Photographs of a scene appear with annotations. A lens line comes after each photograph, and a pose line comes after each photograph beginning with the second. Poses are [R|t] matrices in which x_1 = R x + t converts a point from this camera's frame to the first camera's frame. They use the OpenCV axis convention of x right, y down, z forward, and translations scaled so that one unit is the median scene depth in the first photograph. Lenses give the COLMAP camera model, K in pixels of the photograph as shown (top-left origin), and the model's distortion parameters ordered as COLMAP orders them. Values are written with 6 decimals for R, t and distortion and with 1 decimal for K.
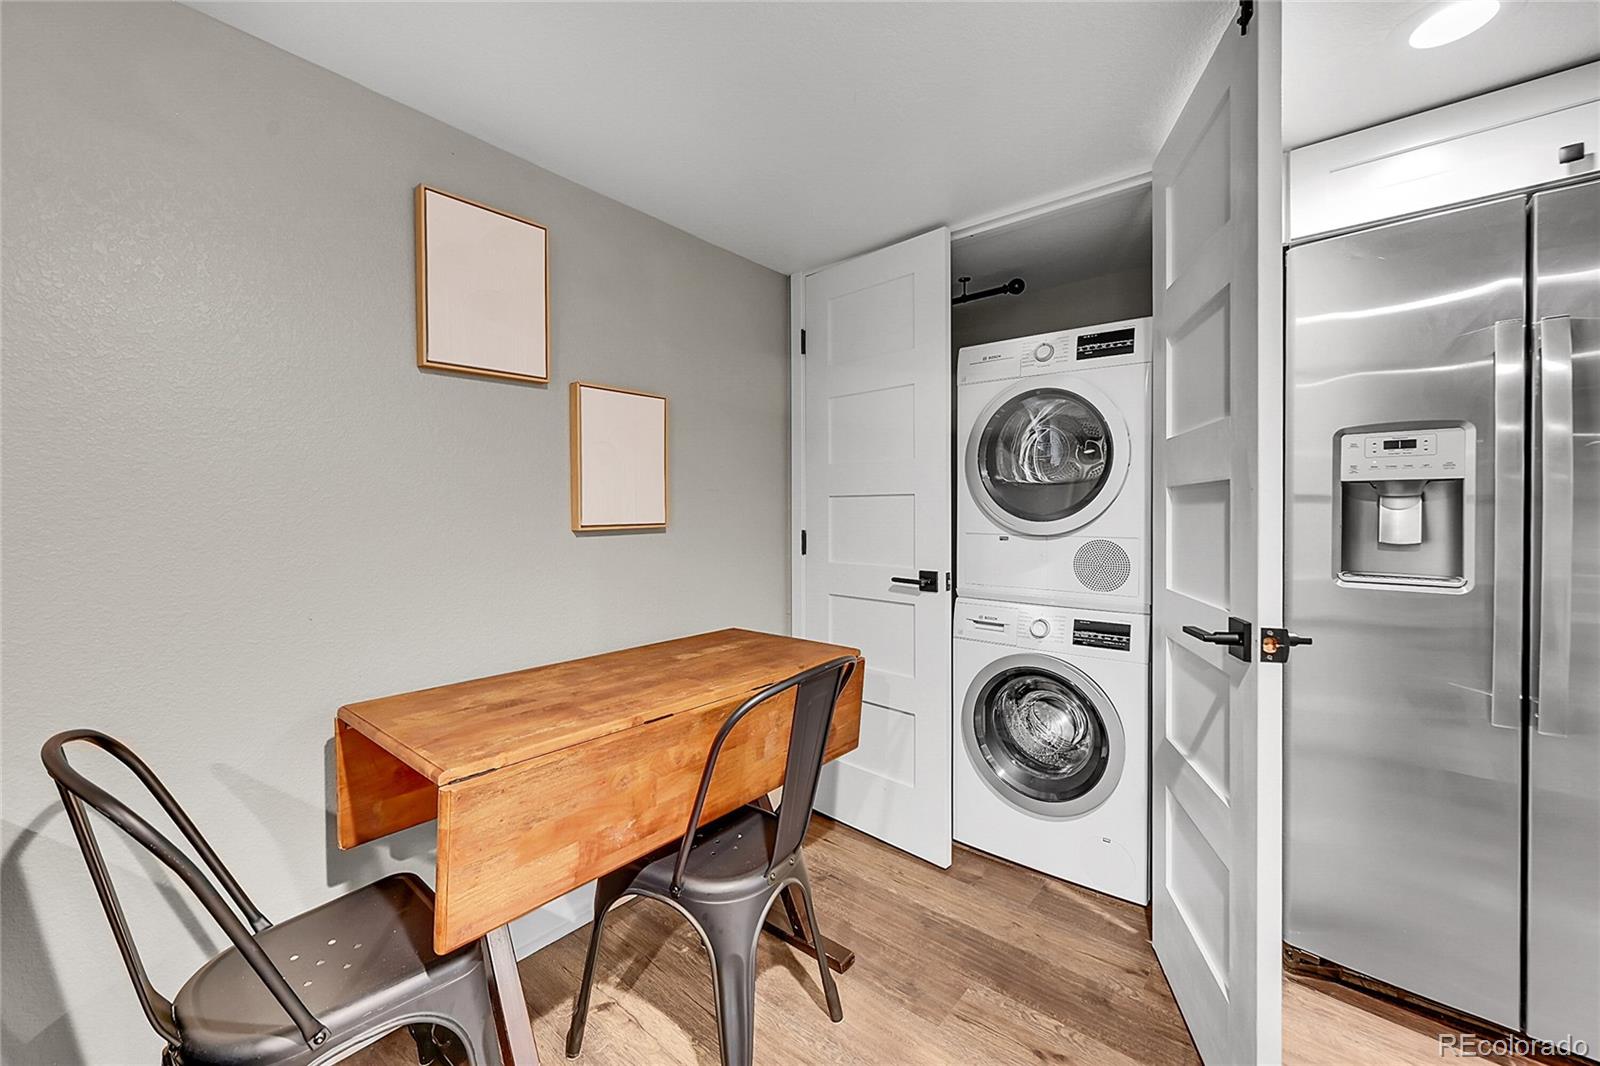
lens RADIAL K [[639.6, 0, 799.0], [0, 639.6, 512.2], [0, 0, 1]] dist [-0.000014, 0.000028]
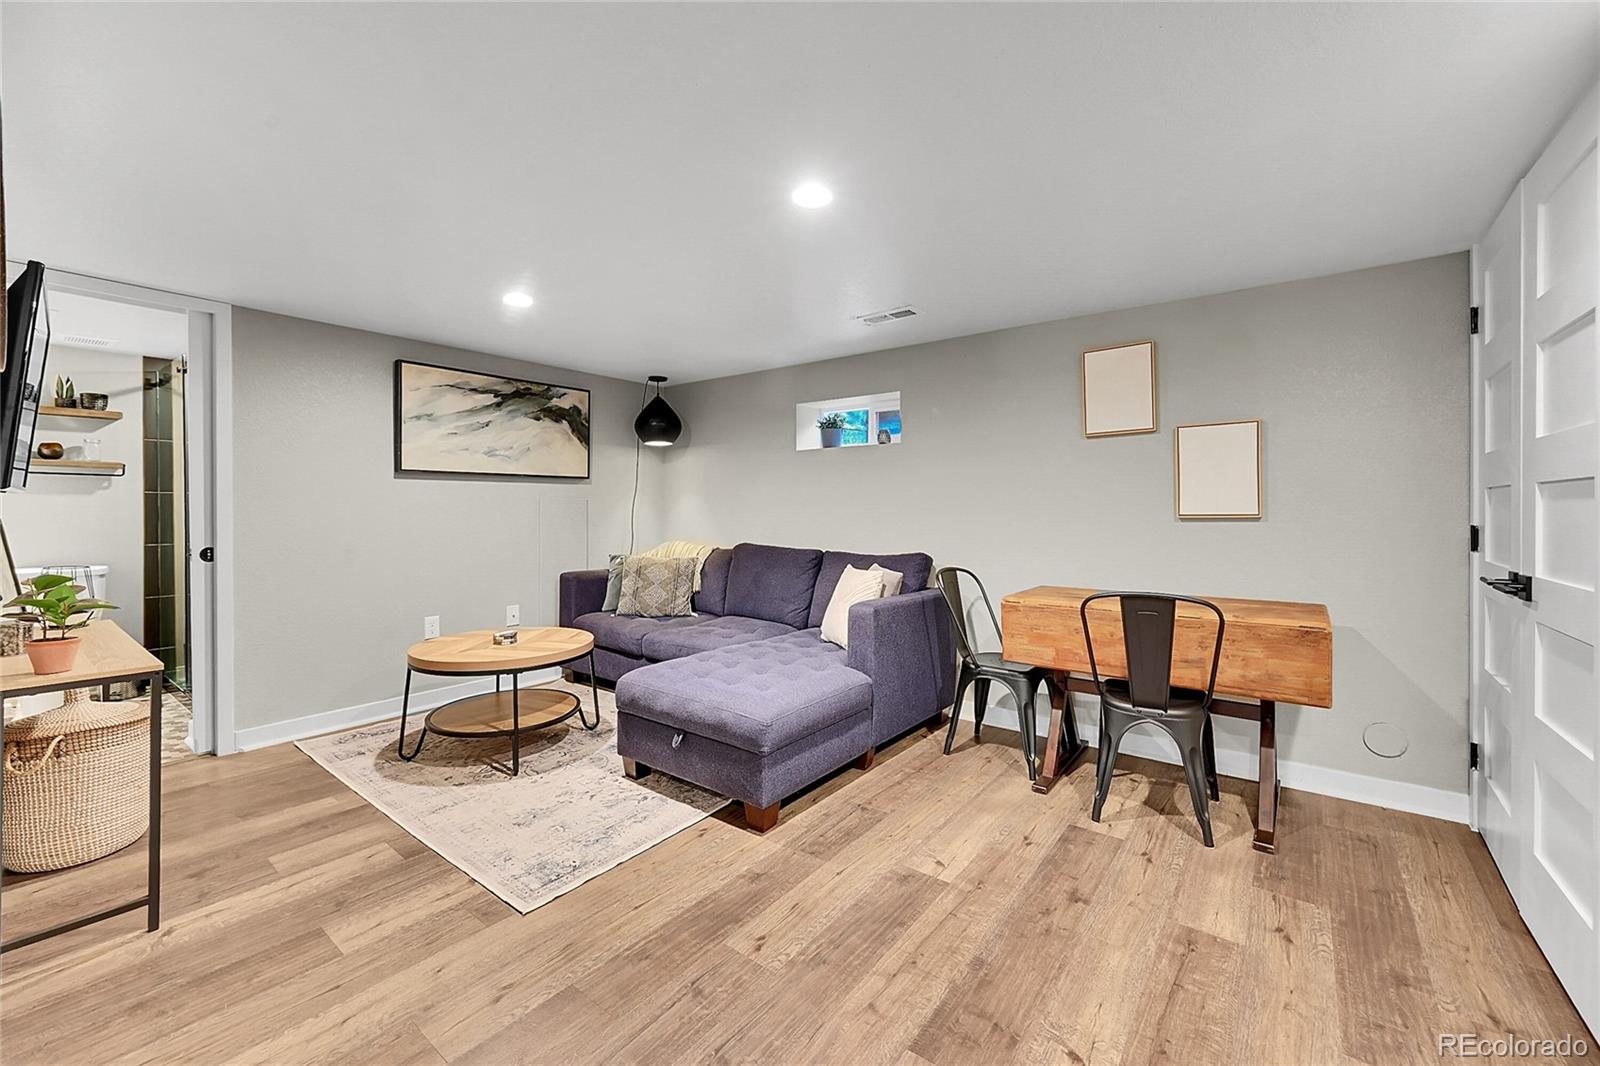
lens RADIAL K [[639.6, 0, 799.0], [0, 639.6, 512.2], [0, 0, 1]] dist [-0.000014, 0.000028]
pose [[0.039107, 0.007598, -0.999206, 1.251520], [-0.002482, 0.999969, 0.007507, 0.004138], [0.999232, 0.002186, 0.039125, -0.013268]]
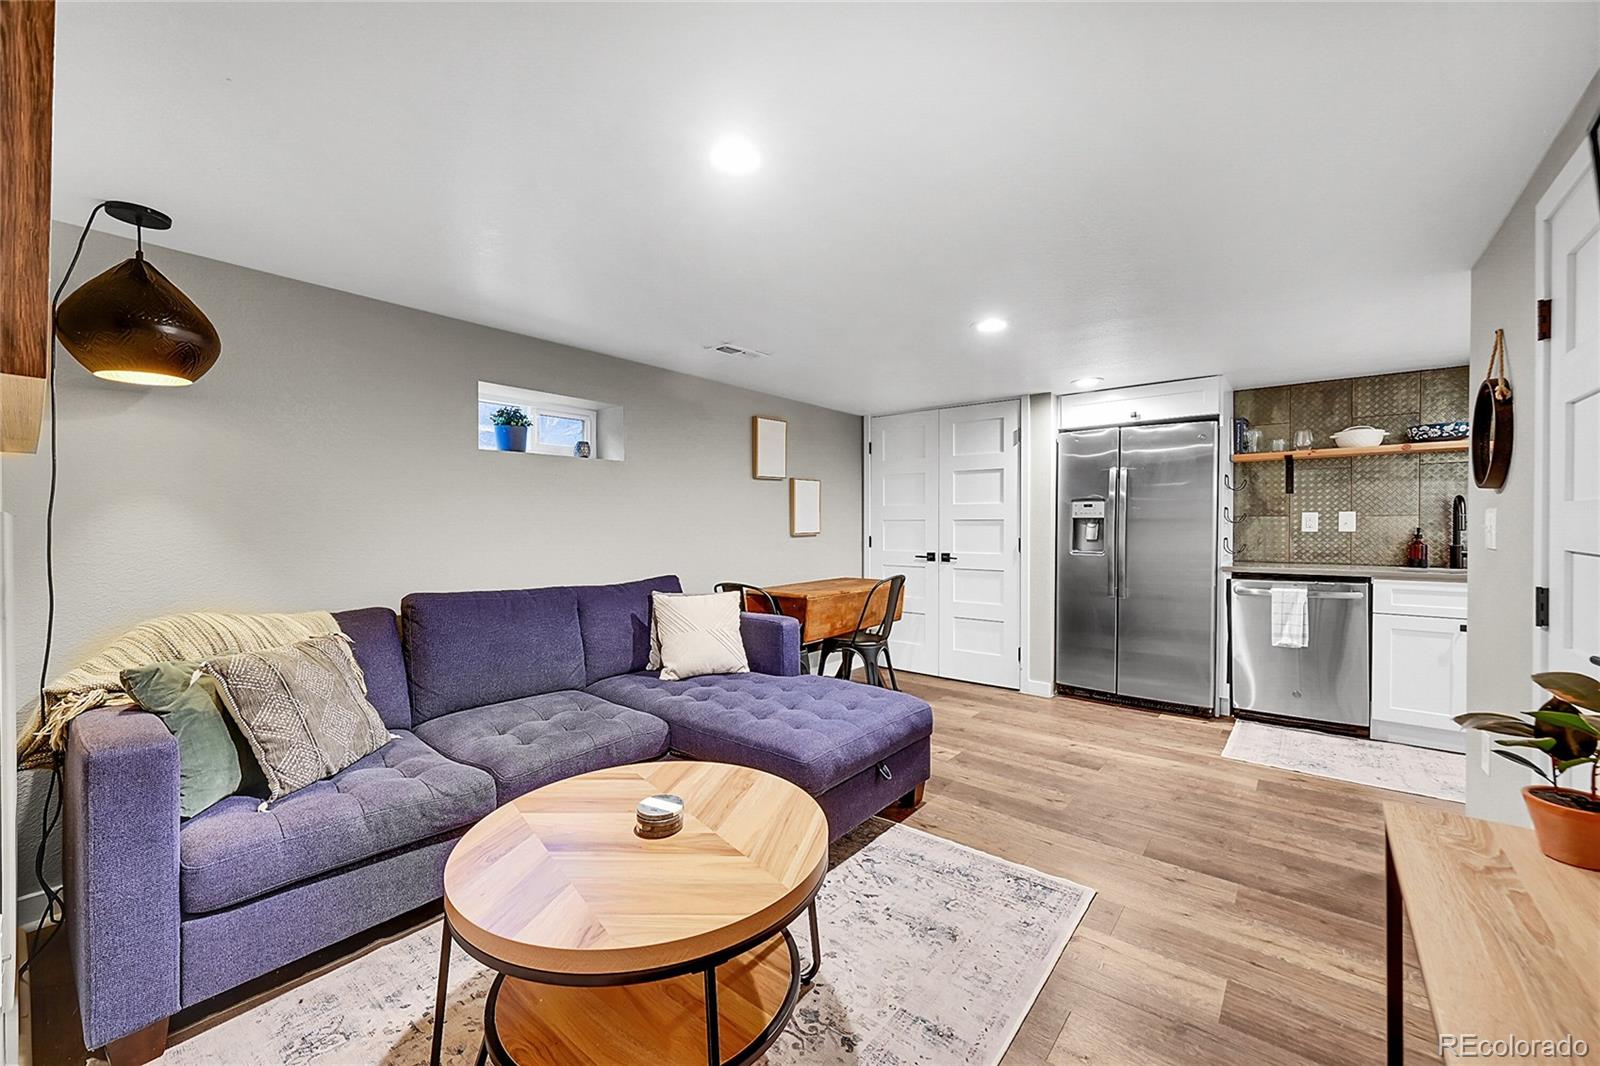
lens RADIAL K [[630.5, 0, 800.0], [0, 630.5, 533.0], [0, 0, 1]] dist [0.000235, 0.000079]
pose [[0.999922, -0.000337, 0.012457, -0.357031], [0.000159, 0.999898, 0.014262, -0.016989], [-0.012461, -0.014259, 0.999821, -1.566456]]
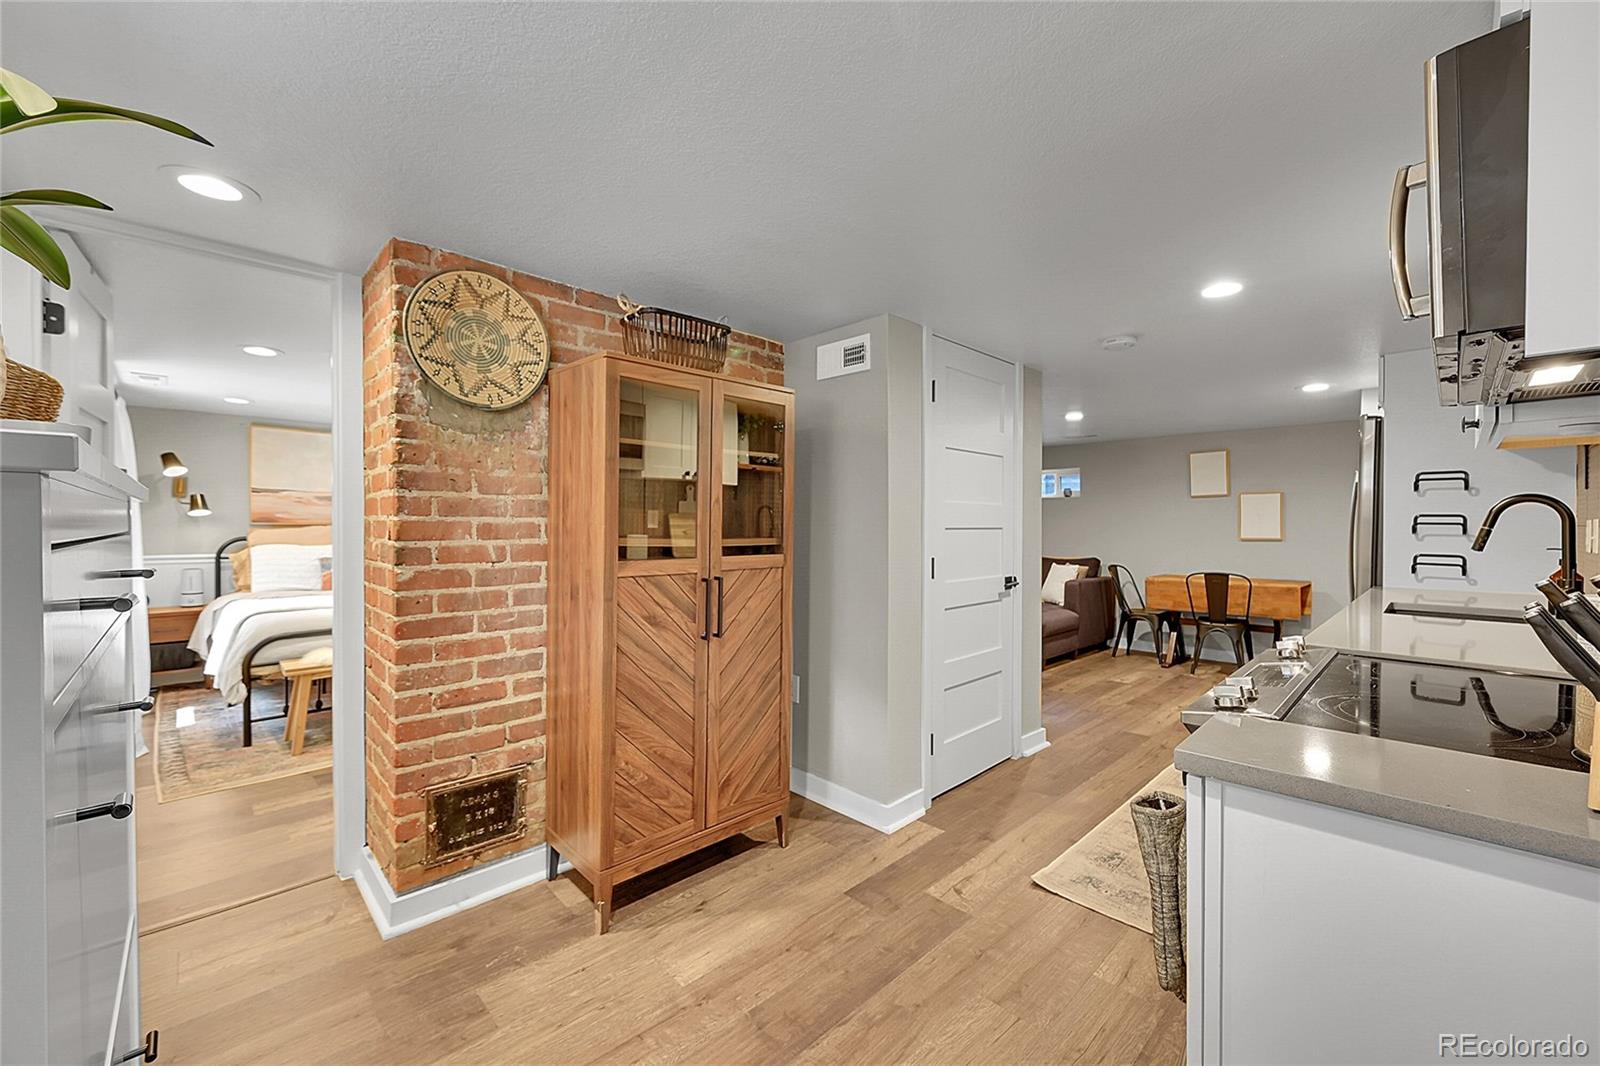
lens RADIAL K [[635.8, 0, 798.1], [0, 635.8, 528.6], [0, 0, 1]] dist [0.001069, 0.000038]
pose [[-0.108506, 0.013598, -0.994003, 3.126215], [-0.006355, 0.999877, 0.014372, -0.062323], [0.994076, 0.007877, -0.108406, -0.871027]]
